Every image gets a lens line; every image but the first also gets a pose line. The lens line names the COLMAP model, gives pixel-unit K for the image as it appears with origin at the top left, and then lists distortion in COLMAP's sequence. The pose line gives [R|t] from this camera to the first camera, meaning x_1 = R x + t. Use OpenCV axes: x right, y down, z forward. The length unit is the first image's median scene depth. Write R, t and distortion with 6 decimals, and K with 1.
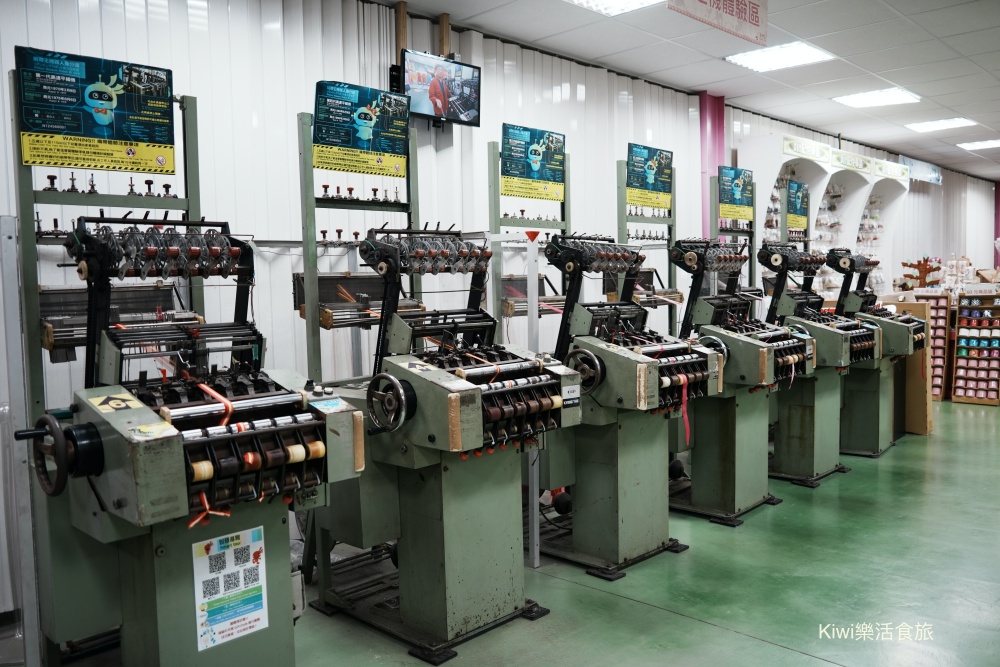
lens RADIAL K [[823.2, 0, 500.1], [0, 823.2, 333.2], [0, 0, 1]] dist [-0.006413, -0.001991]
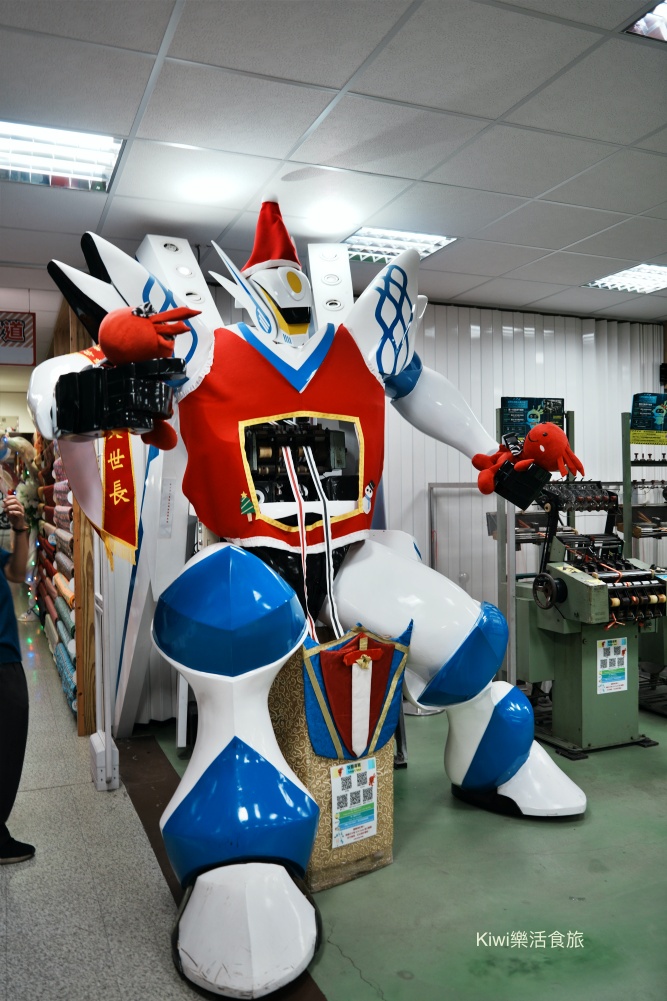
lens RADIAL K [[804.1, 0, 334.0], [0, 804.1, 504.0], [0, 0, 1]] dist [-0.039538, -0.001009]
pose [[0.915993, 0.014665, -0.400926, -0.168329], [-0.033044, 0.998694, -0.038966, 0.013031], [0.399831, 0.048941, 0.915282, -1.047206]]
